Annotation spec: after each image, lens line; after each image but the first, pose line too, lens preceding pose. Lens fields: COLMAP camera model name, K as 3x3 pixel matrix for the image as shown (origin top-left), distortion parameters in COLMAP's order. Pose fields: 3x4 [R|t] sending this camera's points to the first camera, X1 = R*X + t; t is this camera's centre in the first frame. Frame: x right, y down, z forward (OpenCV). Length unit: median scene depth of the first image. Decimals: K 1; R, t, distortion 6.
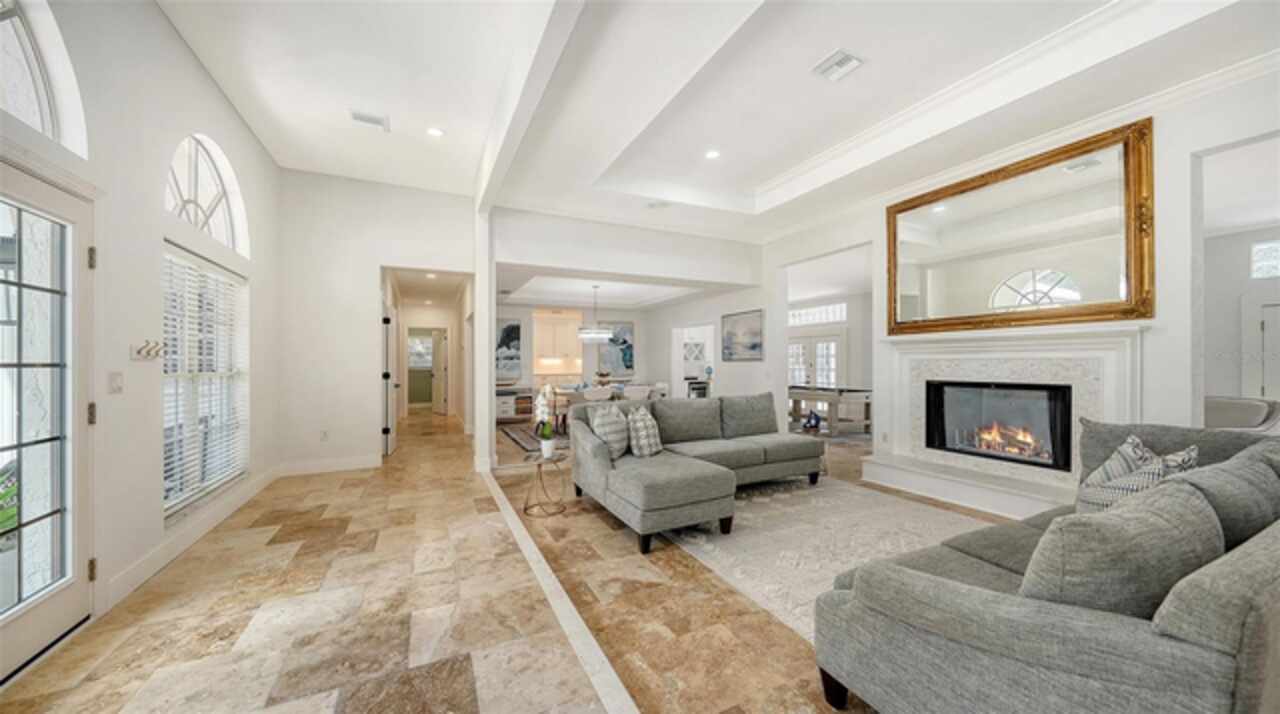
lens RADIAL K [[449.7, 0, 639.6], [0, 449.7, 363.7], [0, 0, 1]] dist [-0.002860, -0.000297]
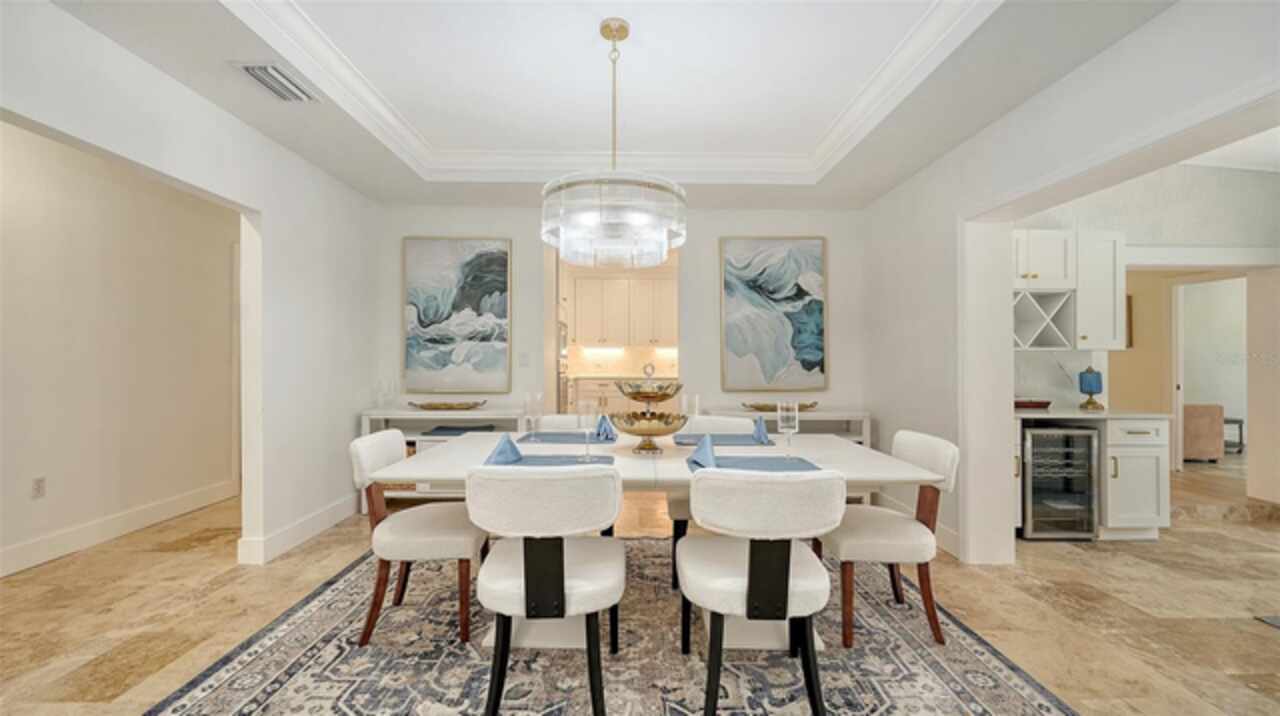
lens RADIAL K [[512.8, 0, 630.3], [0, 512.8, 361.2], [0, 0, 1]] dist [-0.013342, 0.002963]
pose [[0.898793, 0.011085, -0.438232, 0.053754], [-0.013000, 0.999915, -0.001371, 0.014887], [0.438180, 0.006929, 0.898861, 1.309927]]
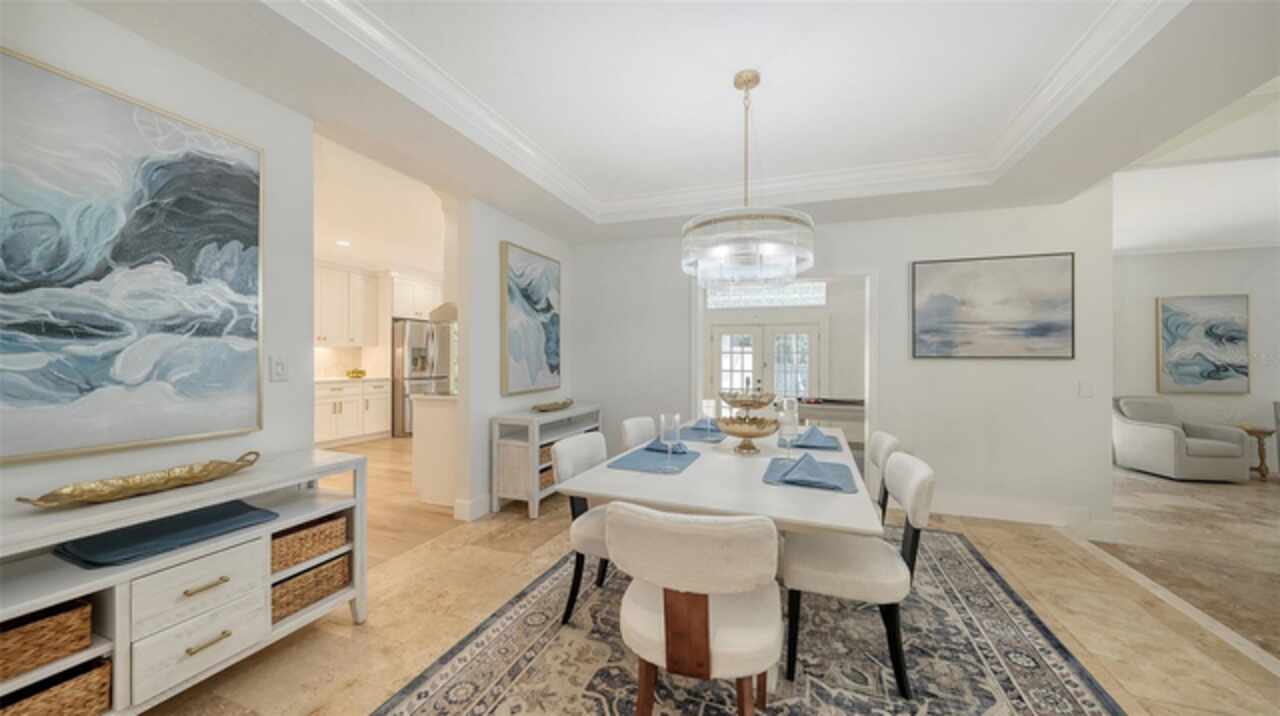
lens RADIAL K [[449.7, 0, 641.2], [0, 449.7, 352.3], [0, 0, 1]] dist [-0.002860, -0.000297]
pose [[0.721749, 0.023159, 0.691767, -0.568440], [-0.012160, 0.999710, -0.020781, -0.000176], [-0.692048, 0.006587, 0.721821, 1.462904]]
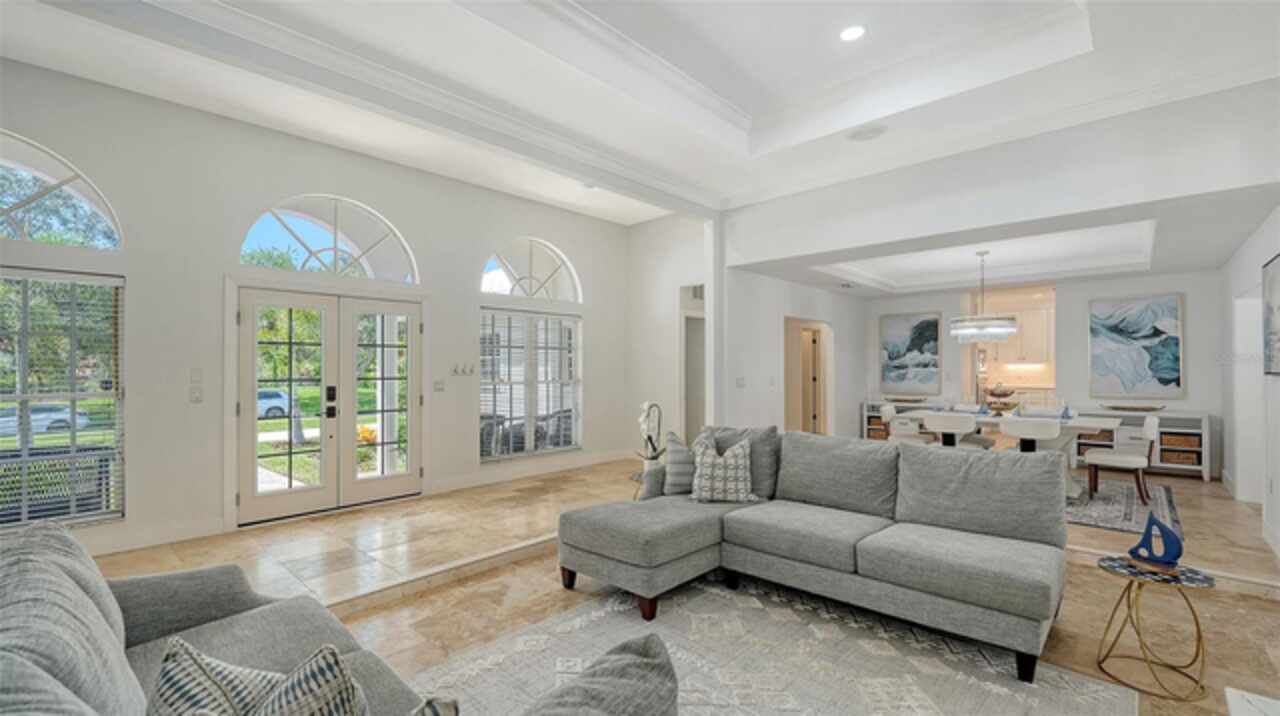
lens RADIAL K [[533.8, 0, 644.7], [0, 533.8, 366.0], [0, 0, 1]] dist [-0.001697, -0.000543]
pose [[0.364904, 0.001822, -0.931043, 0.733962], [0.000433, 0.999998, 0.002126, -0.027052], [0.931045, -0.001179, 0.364903, 0.497325]]
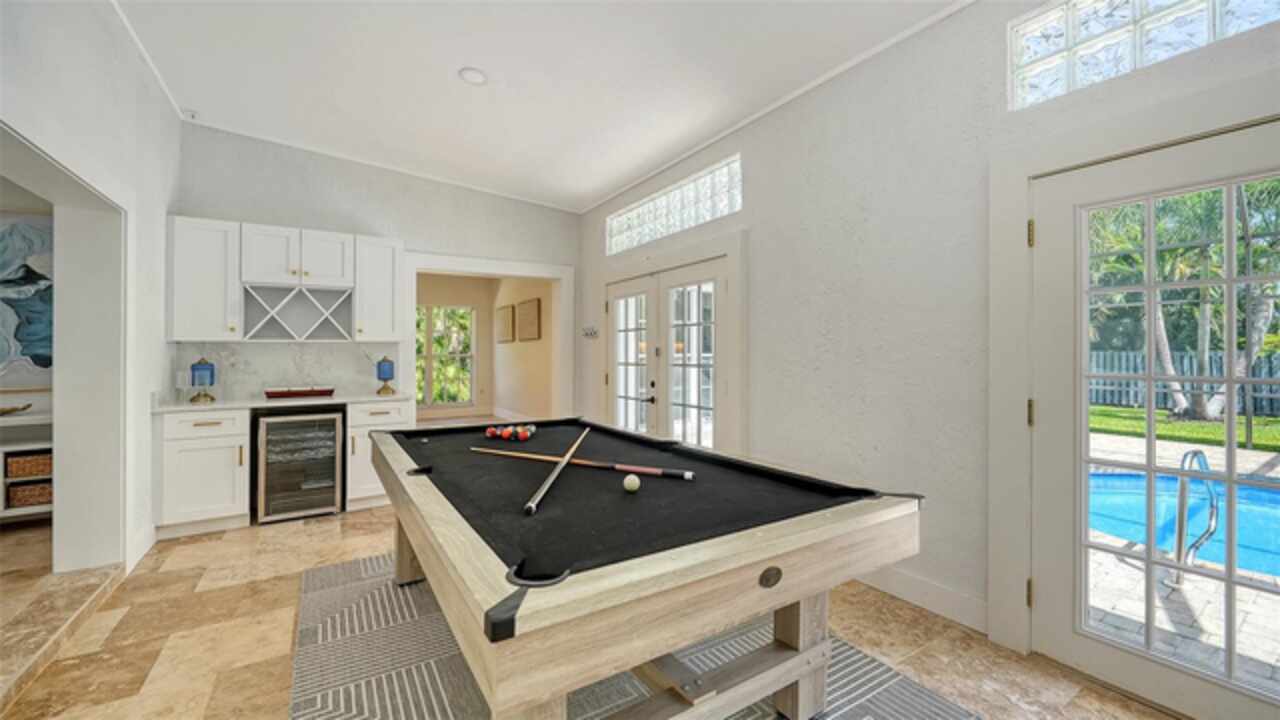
lens RADIAL K [[512.8, 0, 643.6], [0, 512.8, 348.9], [0, 0, 1]] dist [-0.013342, 0.002963]
pose [[0.994072, -0.001953, 0.108706, 0.757445], [0.002392, 0.999989, -0.003915, 0.003698], [-0.108697, 0.004152, 0.994066, 1.398491]]
